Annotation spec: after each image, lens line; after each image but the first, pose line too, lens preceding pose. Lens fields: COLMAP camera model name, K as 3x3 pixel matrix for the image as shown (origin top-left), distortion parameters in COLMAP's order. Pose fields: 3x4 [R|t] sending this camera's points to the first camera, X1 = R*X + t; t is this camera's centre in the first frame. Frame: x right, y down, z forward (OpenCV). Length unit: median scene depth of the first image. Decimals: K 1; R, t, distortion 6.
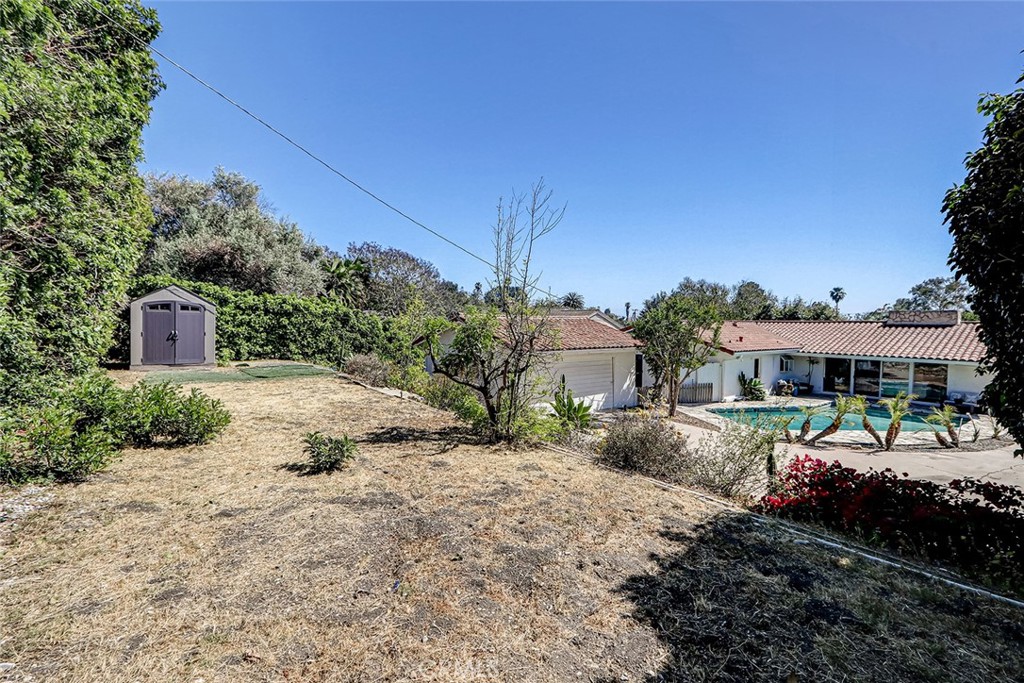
lens RADIAL K [[478.4, 0, 515.8], [0, 478.4, 339.9], [0, 0, 1]] dist [-0.001758, -0.000788]
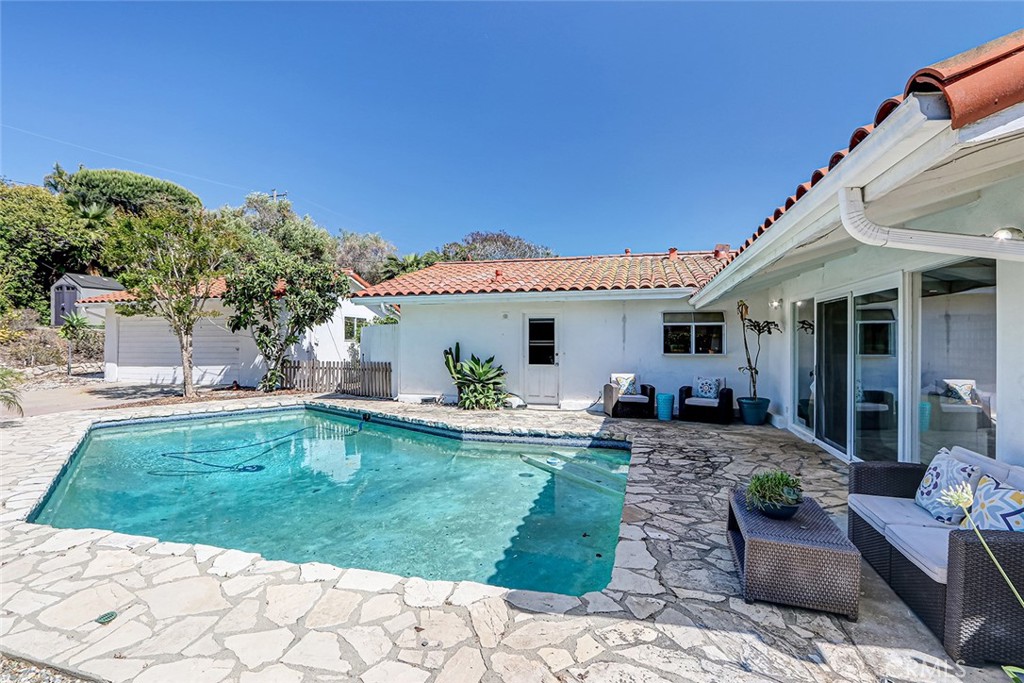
lens RADIAL K [[520.5, 0, 504.8], [0, 520.5, 339.1], [0, 0, 1]] dist [0.001212, -0.000256]
pose [[0.578207, -0.016858, -0.815716, 1.048607], [-0.017756, 0.999290, -0.033238, 0.090115], [0.815697, 0.033702, 0.577497, 0.860283]]
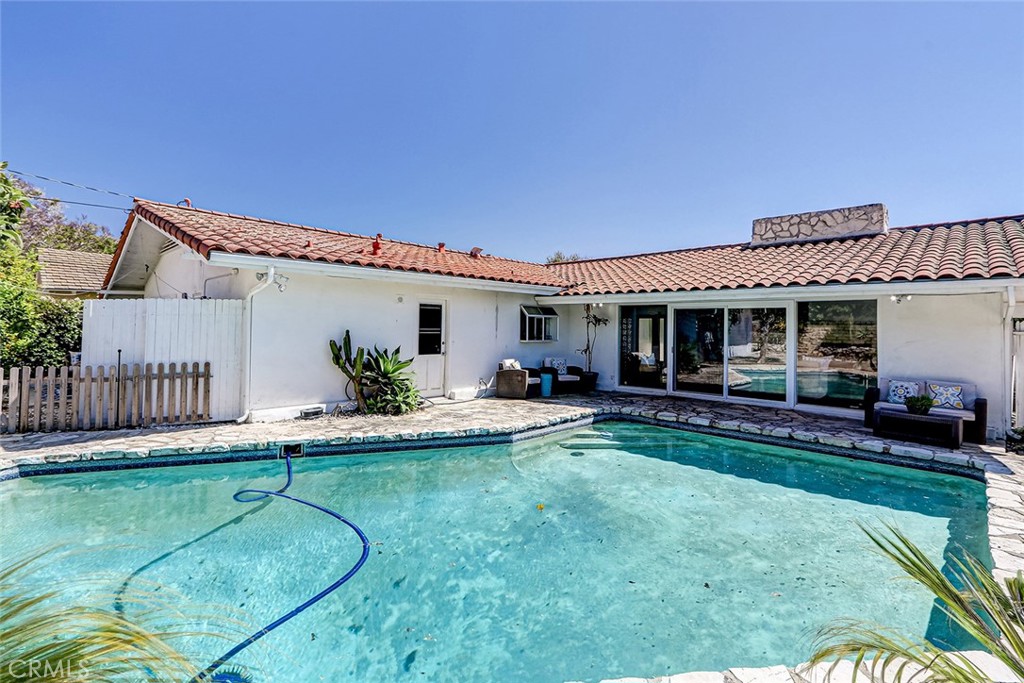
lens RADIAL K [[489.2, 0, 511.2], [0, 489.2, 319.8], [0, 0, 1]] dist [0.004364, 0.000321]
pose [[0.990600, 0.000611, 0.136790, 0.626120], [0.005741, 0.998923, -0.046033, 0.086768], [-0.136671, 0.046385, 0.989530, 0.725103]]
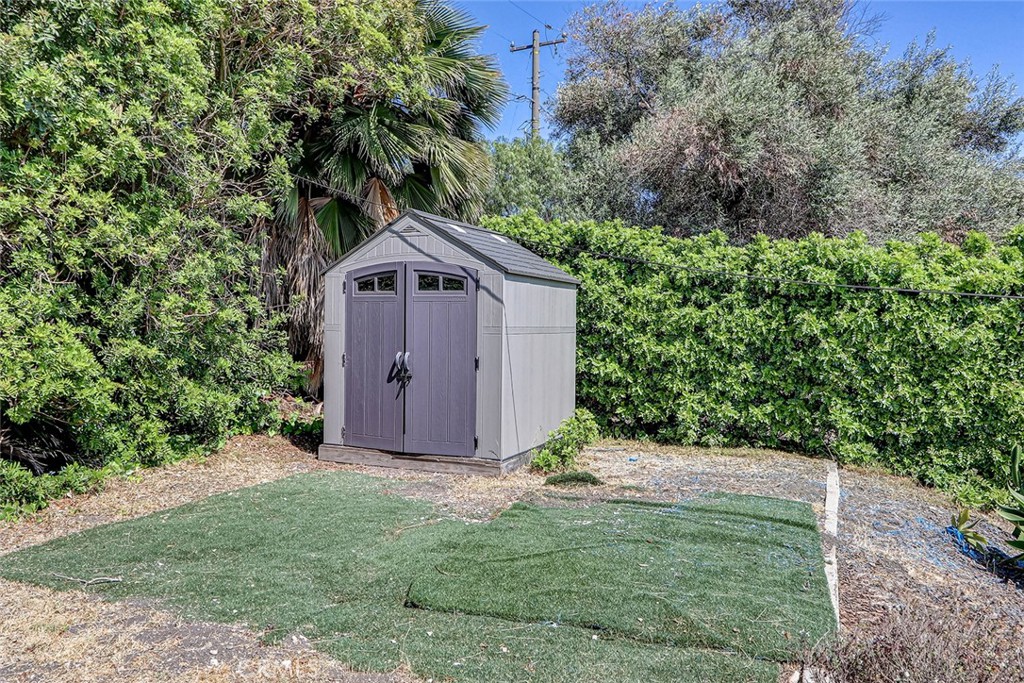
lens RADIAL K [[738.6, 0, 512.0], [0, 738.6, 341.5], [0, 0, 1]] dist [0.005231, 0.001802]
pose [[0.474353, 0.002868, -0.880330, -0.163747], [-0.029787, 0.999474, -0.012794, -0.016115], [0.879831, 0.032291, 0.474189, 0.593155]]
